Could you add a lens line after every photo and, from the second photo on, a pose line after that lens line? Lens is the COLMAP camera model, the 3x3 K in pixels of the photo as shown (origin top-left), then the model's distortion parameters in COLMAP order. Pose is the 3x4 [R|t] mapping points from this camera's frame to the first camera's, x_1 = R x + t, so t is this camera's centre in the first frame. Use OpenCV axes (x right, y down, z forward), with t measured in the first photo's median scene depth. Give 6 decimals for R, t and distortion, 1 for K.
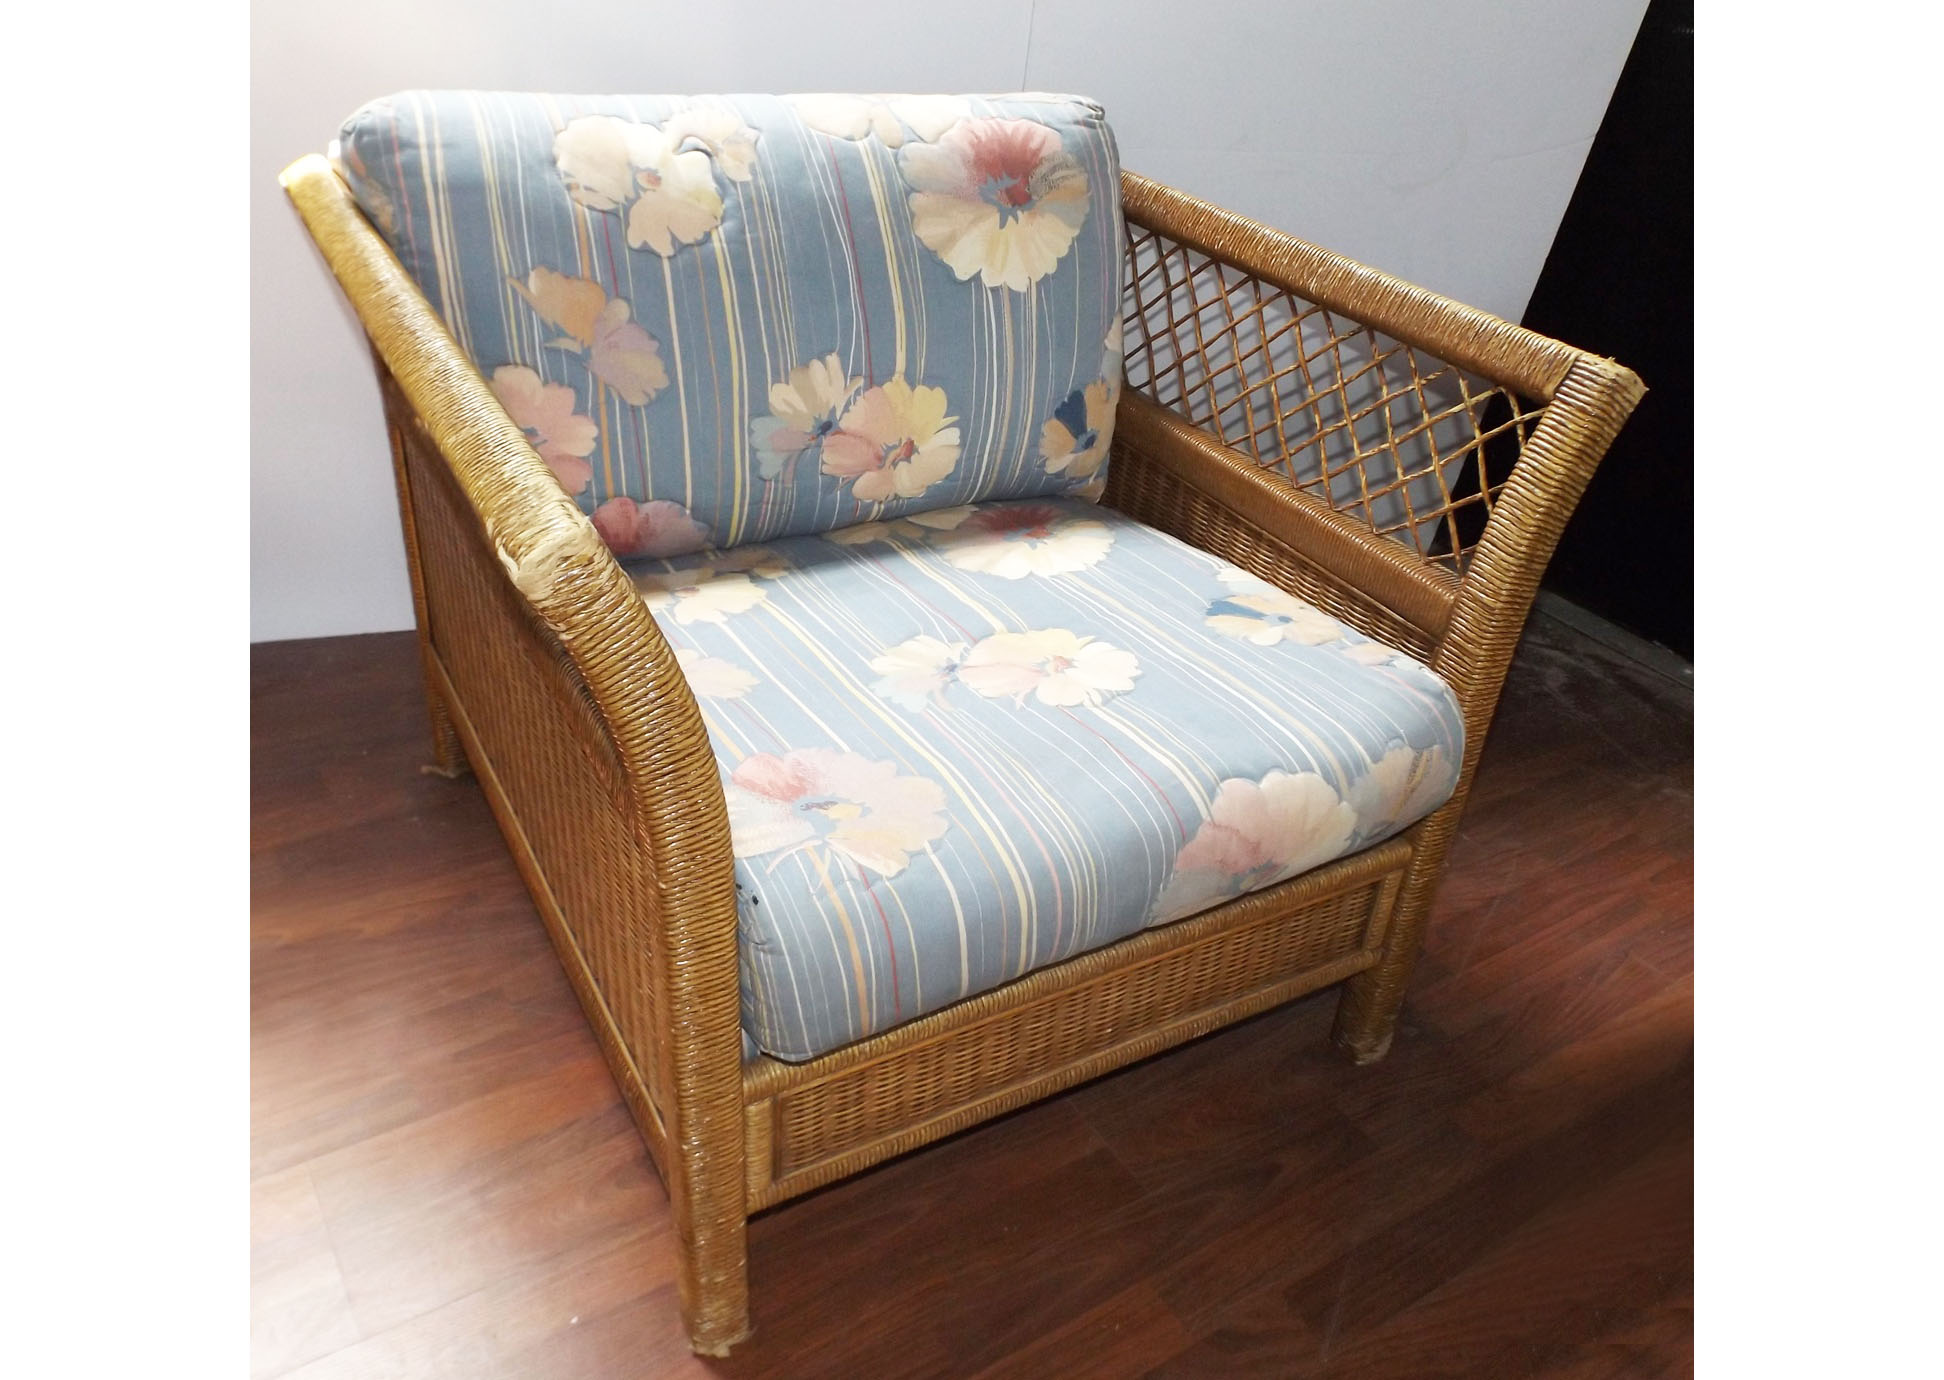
lens RADIAL K [[1408.2, 0, 972.0], [0, 1408.2, 690.0], [0, 0, 1]] dist [-0.005393, -0.002138]
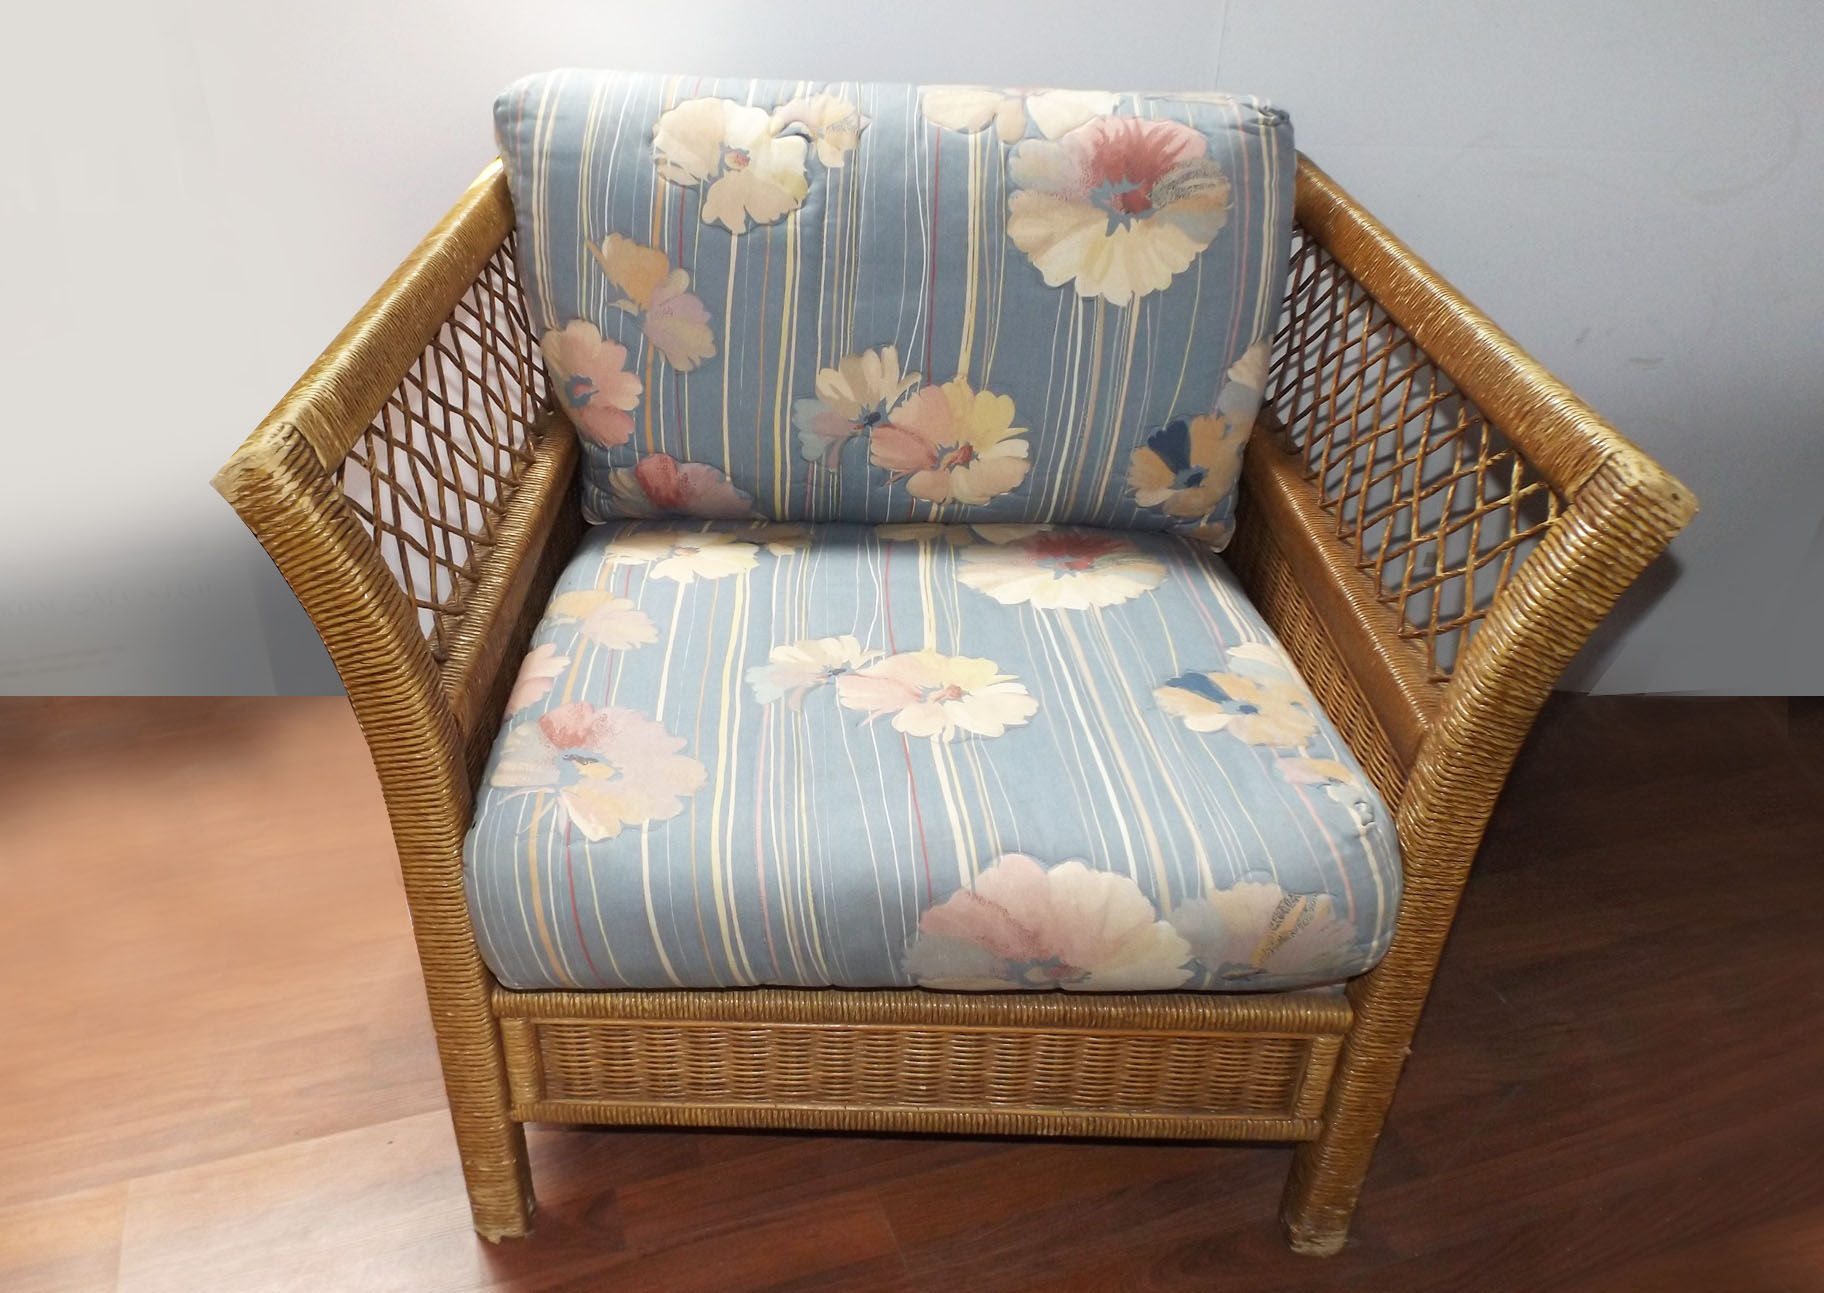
lens RADIAL K [[1411.9, 0, 906.2], [0, 1411.9, 696.8], [0, 0, 1]] dist [-0.001414, -0.002529]
pose [[0.861933, 0.226370, -0.453682, 0.420049], [-0.225700, 0.972559, 0.056469, -0.057103], [0.454016, 0.053723, 0.889372, 0.132924]]
